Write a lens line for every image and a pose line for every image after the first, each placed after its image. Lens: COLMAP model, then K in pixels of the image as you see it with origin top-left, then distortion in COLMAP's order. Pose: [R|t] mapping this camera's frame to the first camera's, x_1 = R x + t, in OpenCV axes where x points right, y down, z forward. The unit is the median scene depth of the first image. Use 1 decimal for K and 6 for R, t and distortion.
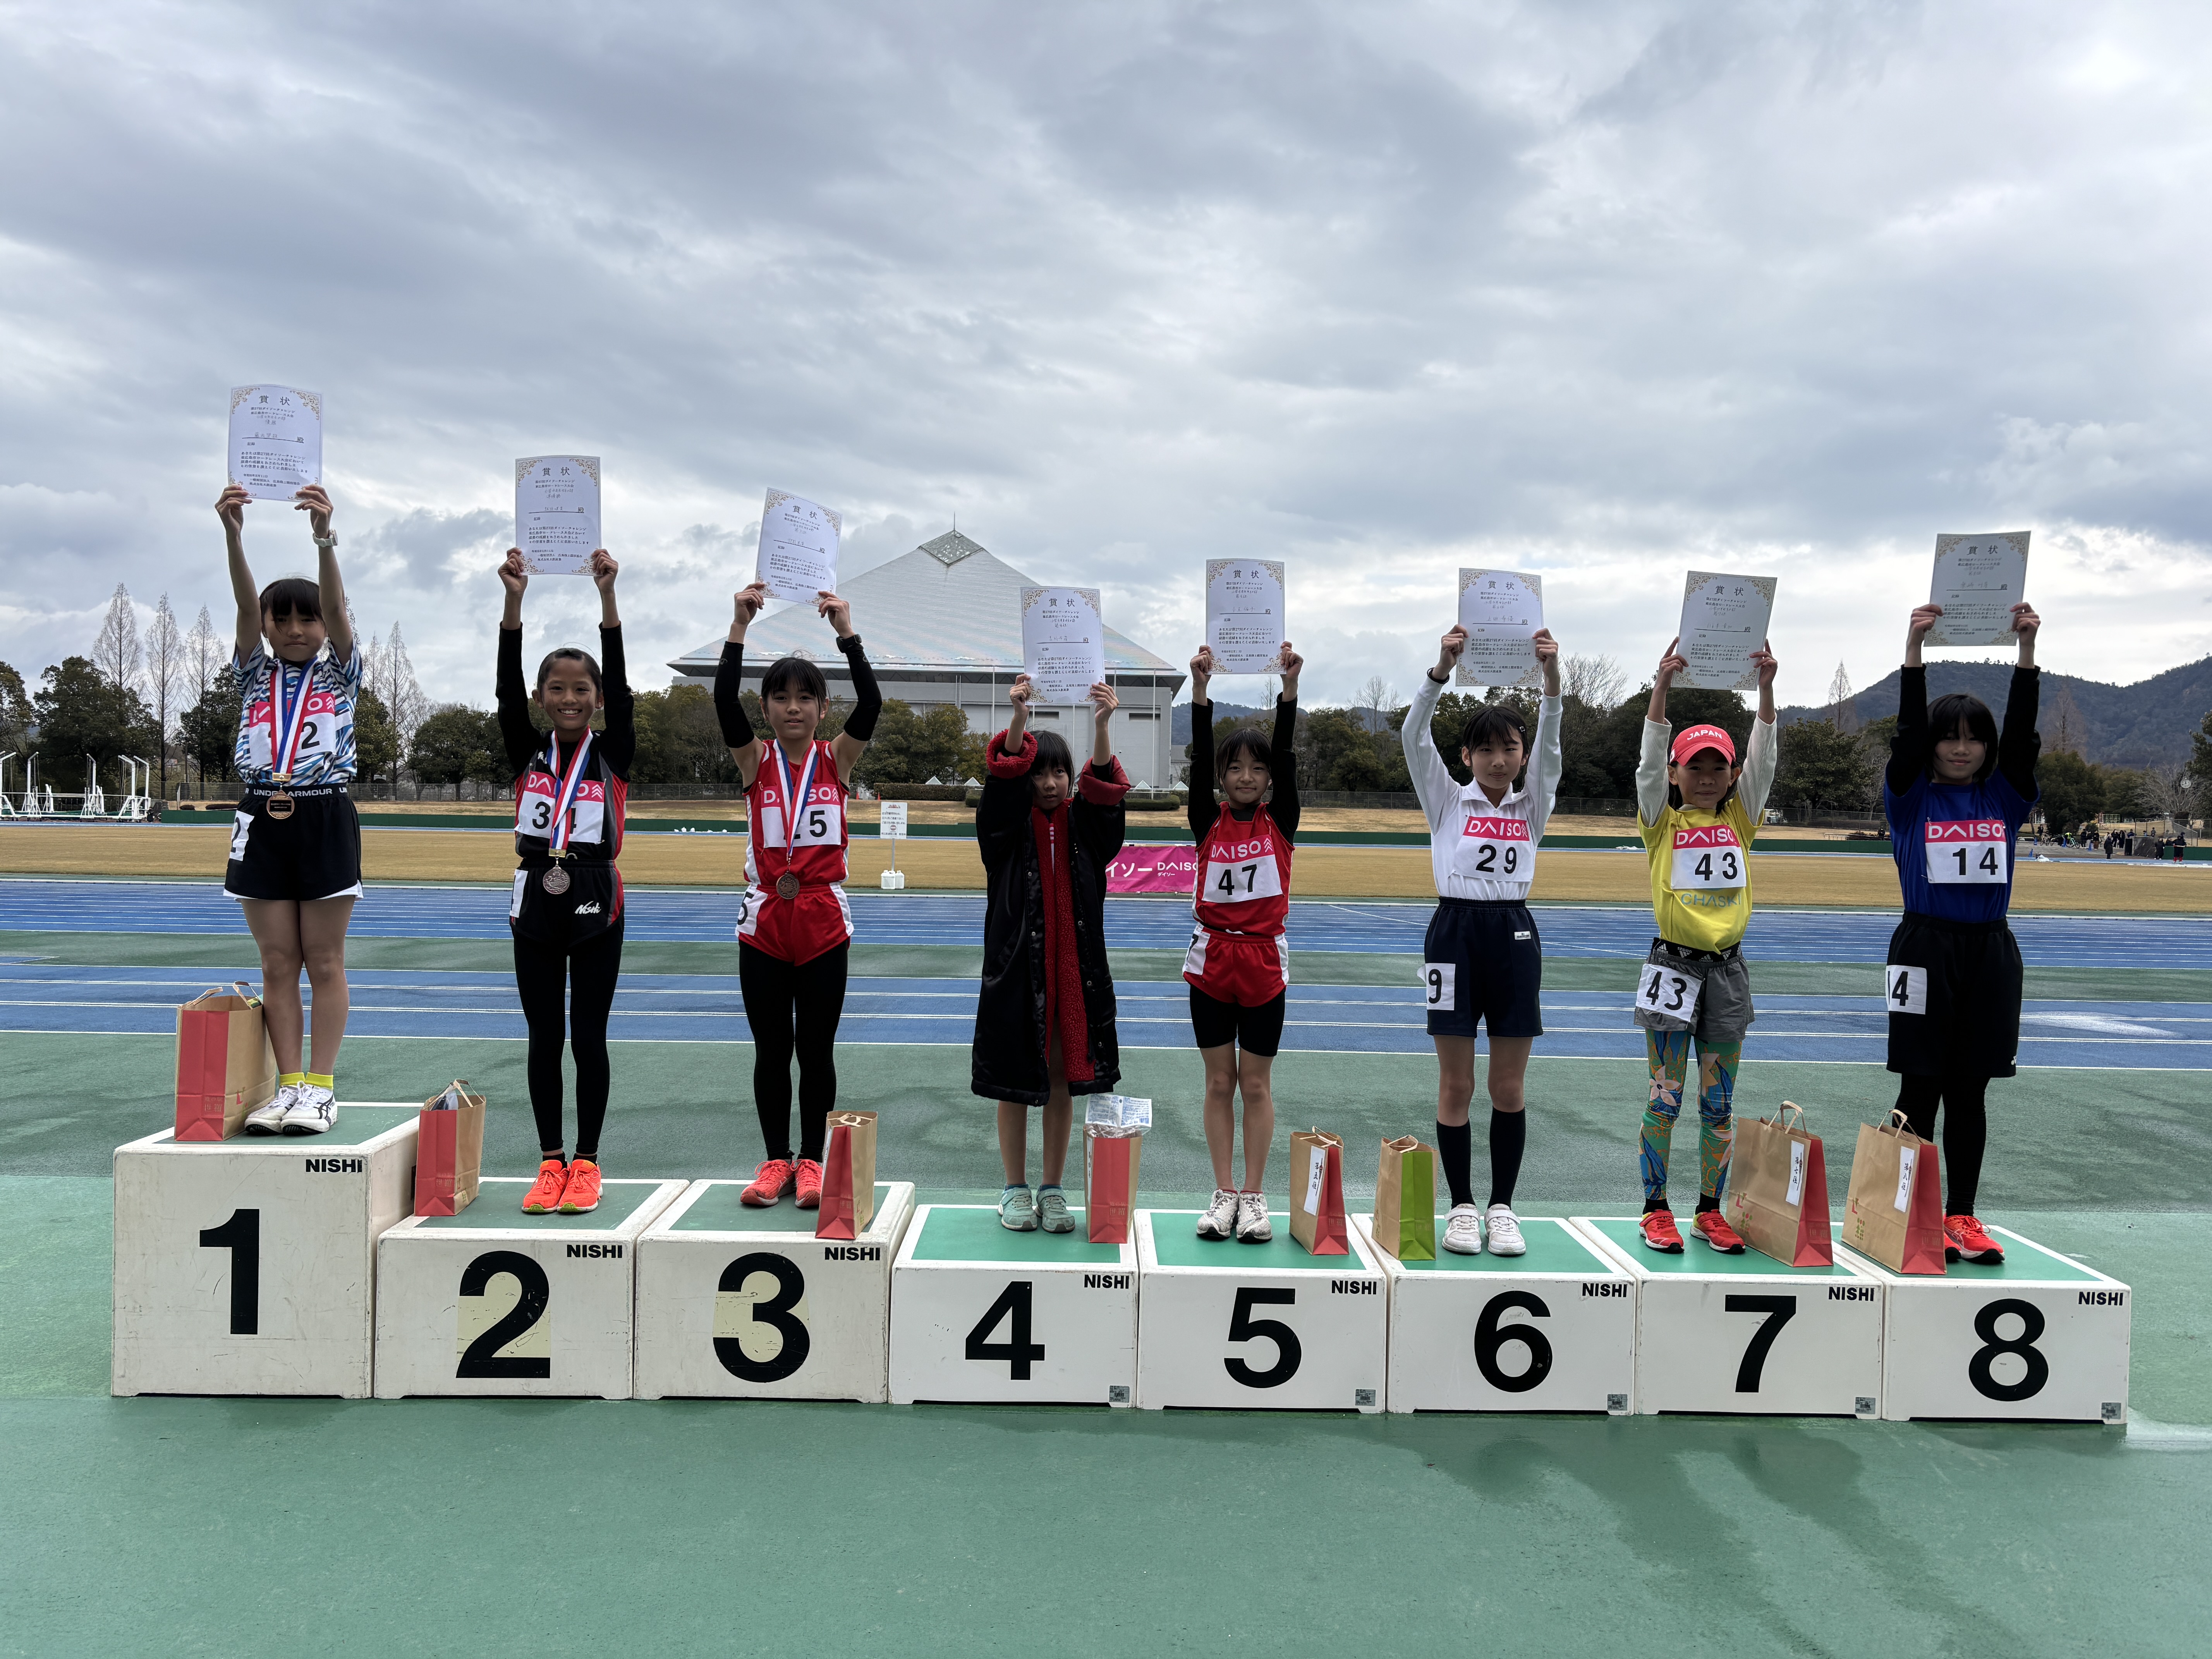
lens RADIAL K [[1676.1, 0, 1127.9], [0, 1676.1, 841.1], [0, 0, 1]] dist [-0.005884, 0.004228]
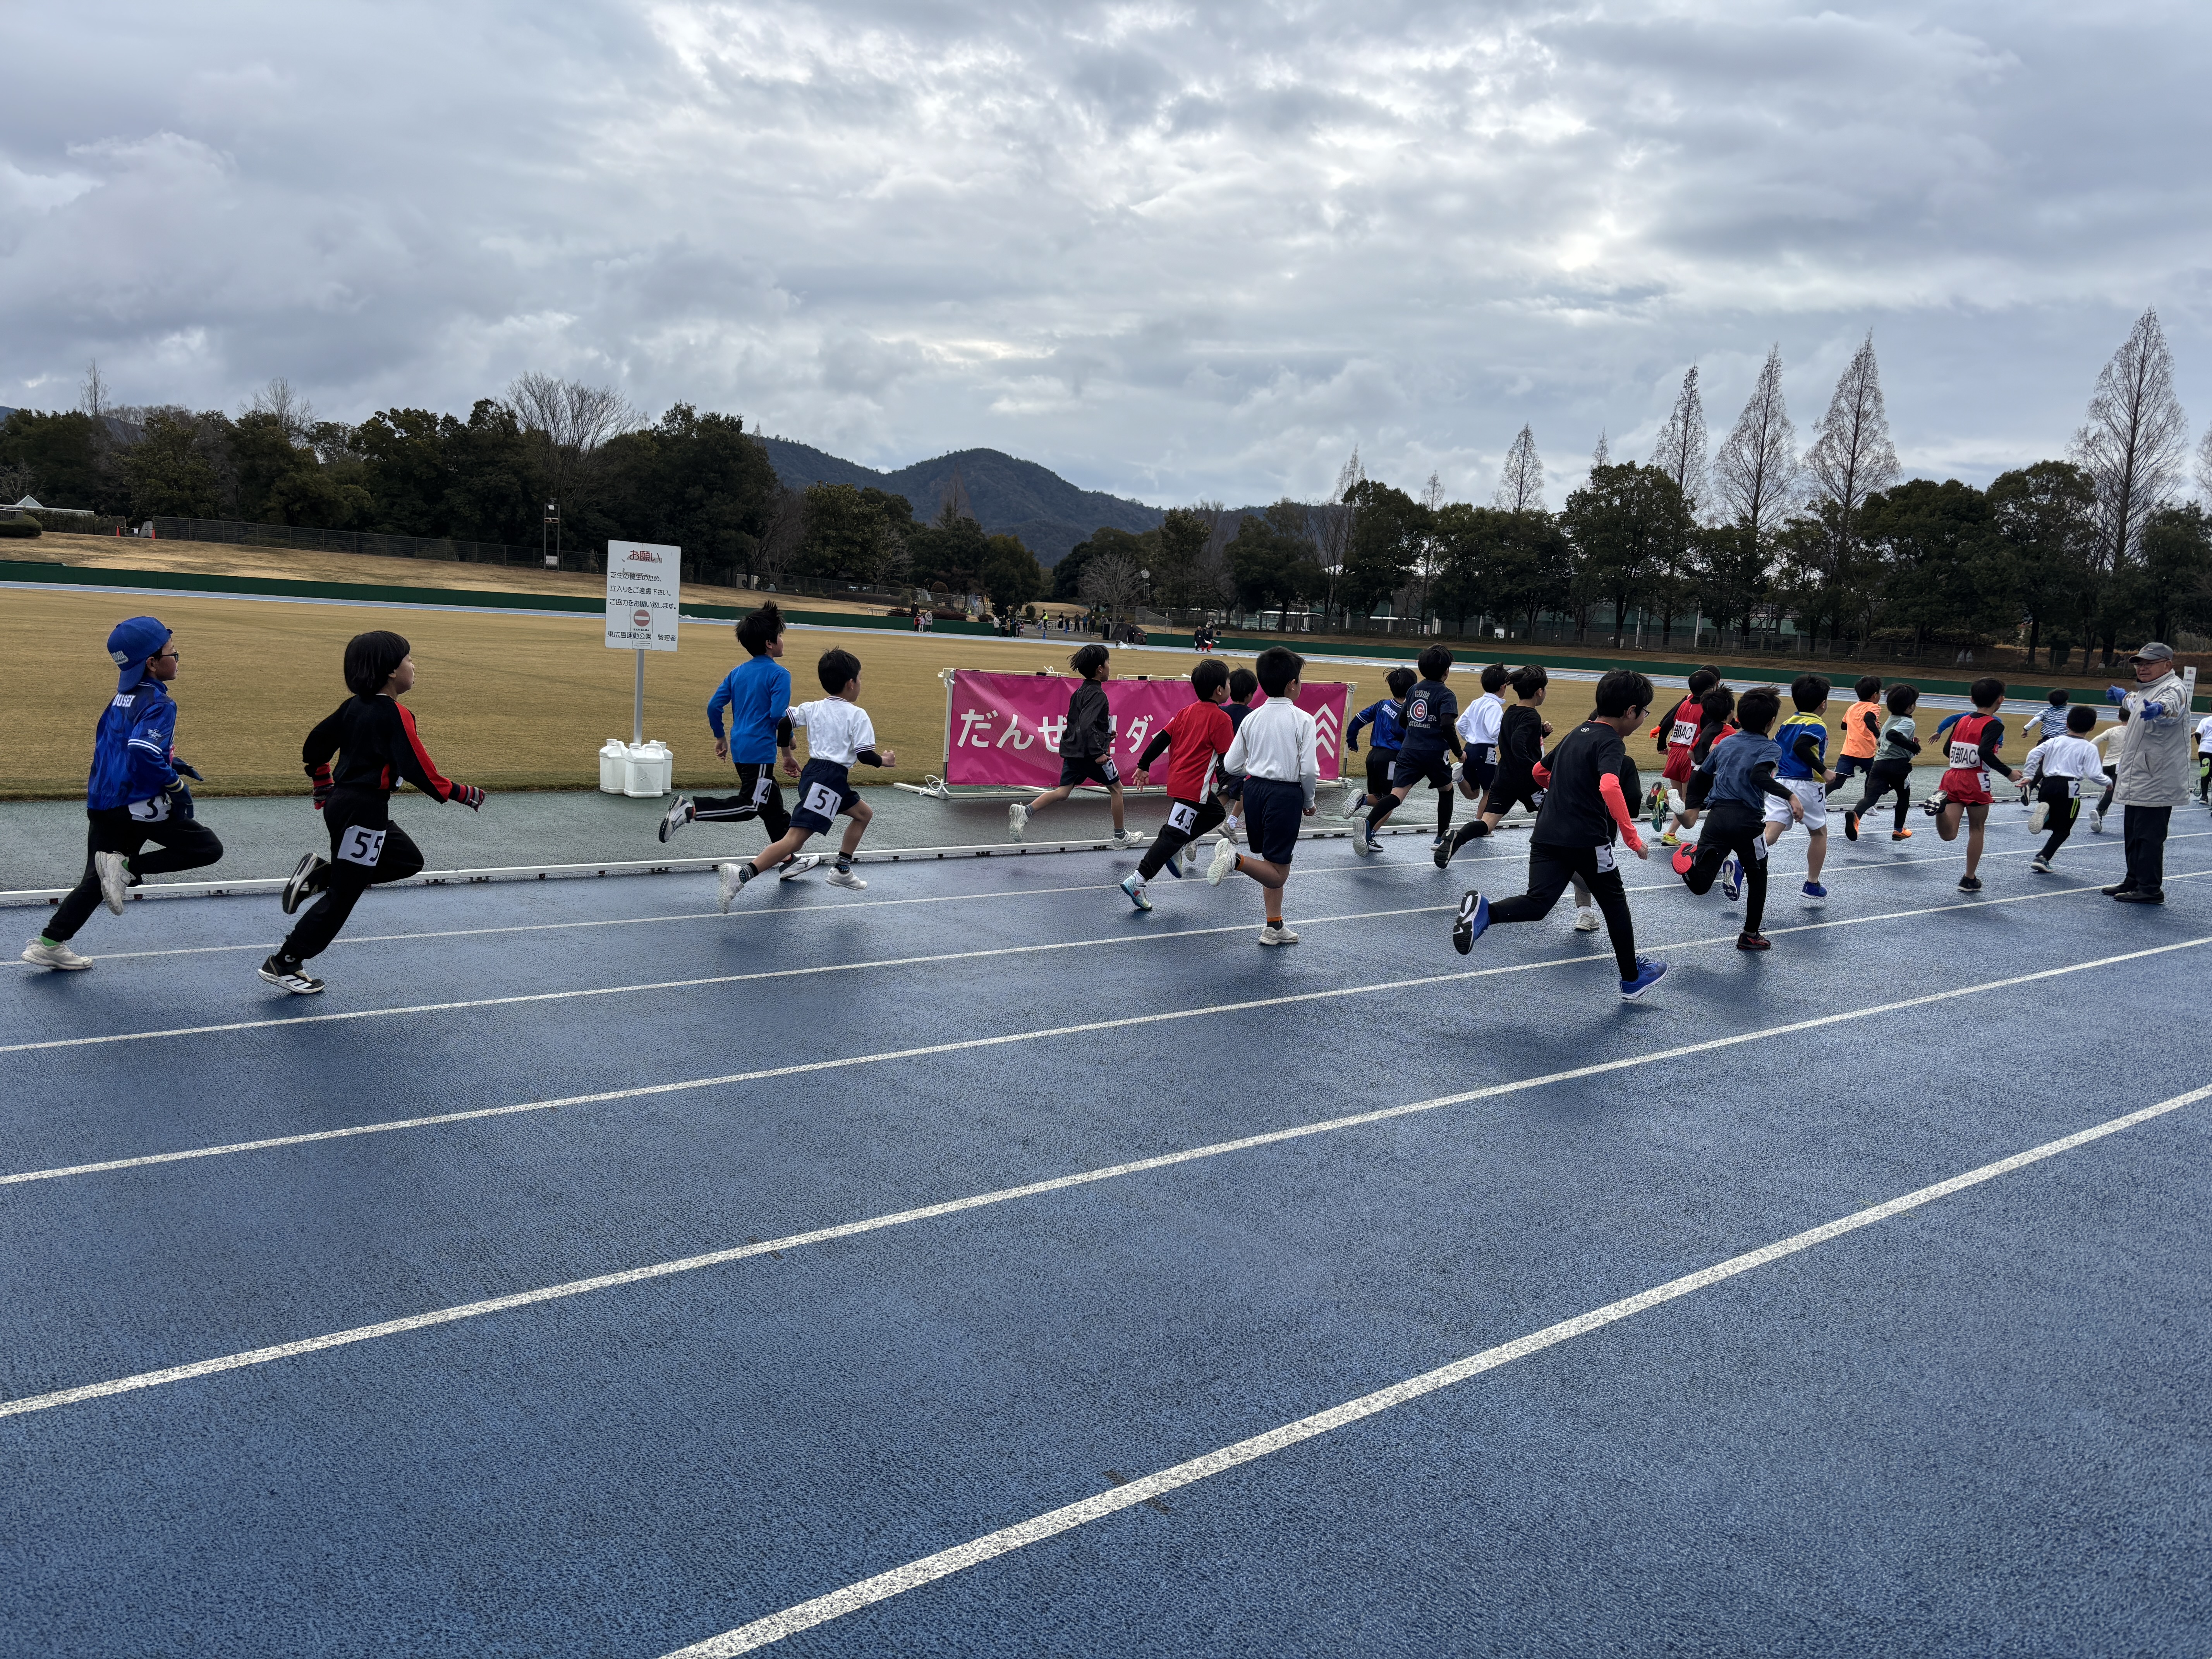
lens RADIAL K [[1676.1, 0, 1096.2], [0, 1676.1, 834.3], [0, 0, 1]] dist [-0.005884, 0.004228]
pose [[0.777381, -0.044896, 0.627426, -1.579012], [-0.043905, 0.991144, 0.125321, -0.045062], [-0.627496, -0.124970, 0.768526, 3.554787]]
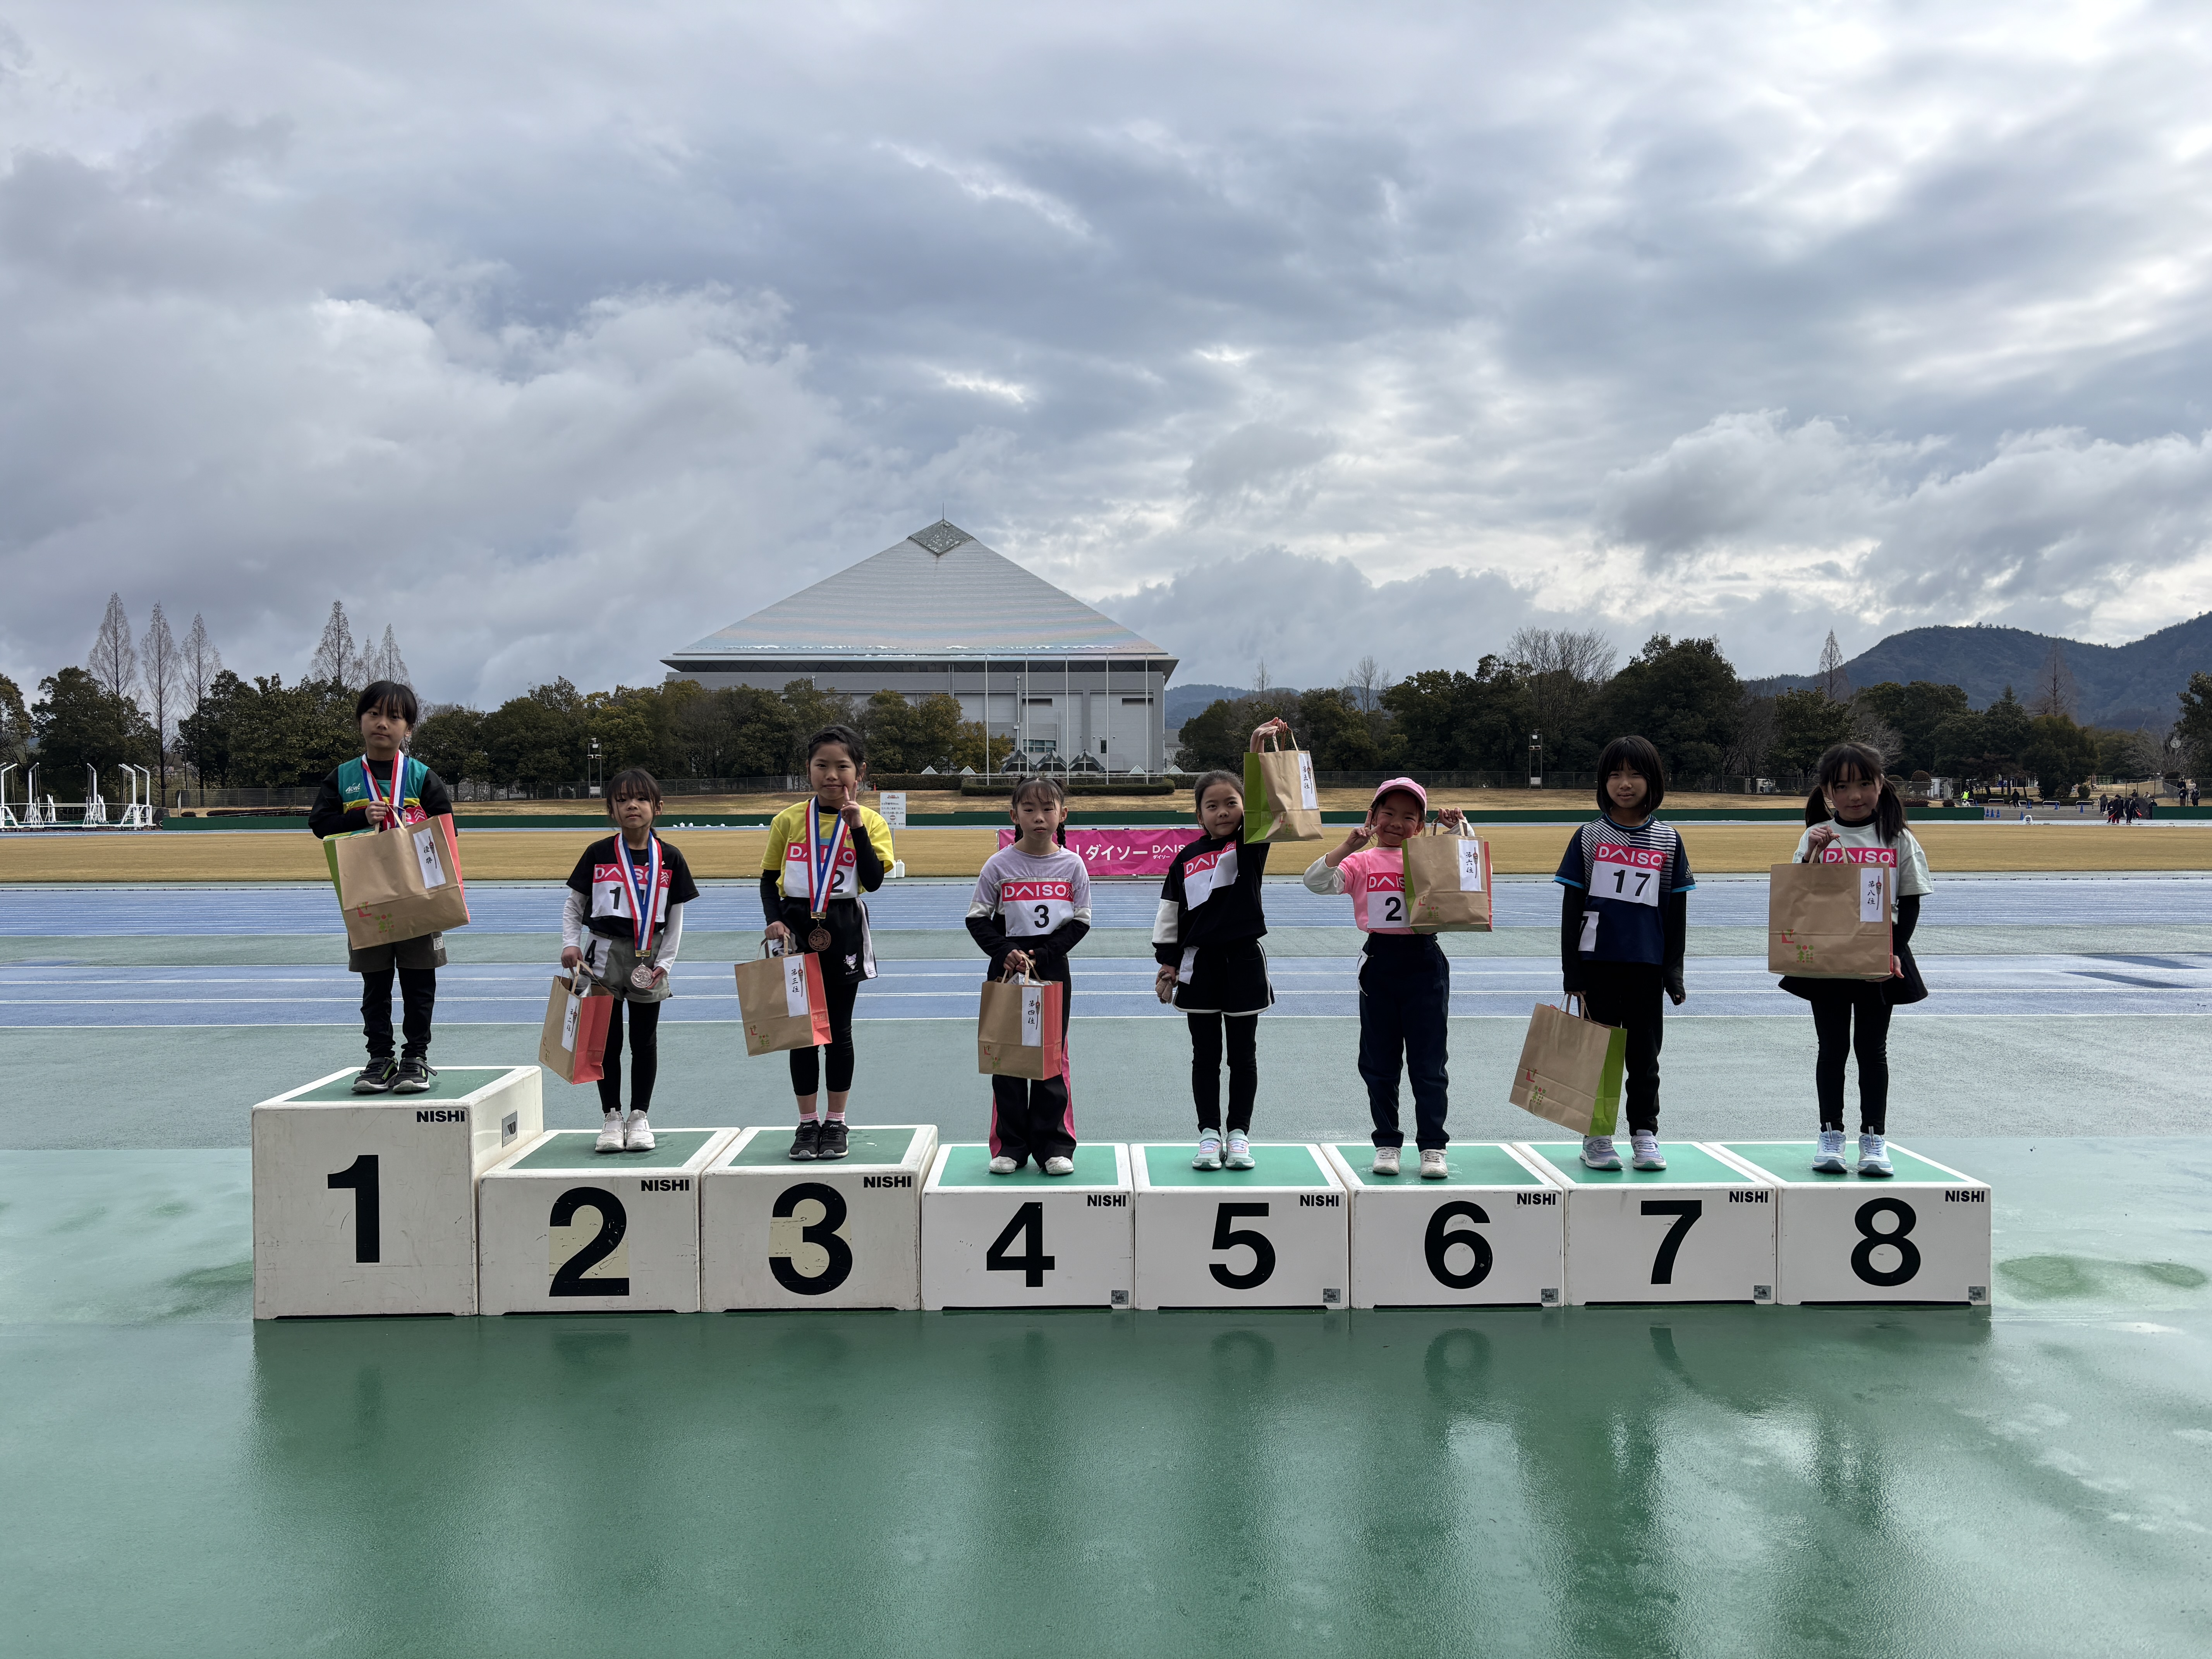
lens RADIAL K [[1676.1, 0, 1117.8], [0, 1676.1, 825.3], [0, 0, 1]] dist [-0.005884, 0.004228]
pose [[0.999713, -0.023675, -0.003600, 0.005367], [0.023674, 0.999720, -0.000411, 0.003249], [0.003609, 0.000326, 0.999993, -0.160524]]
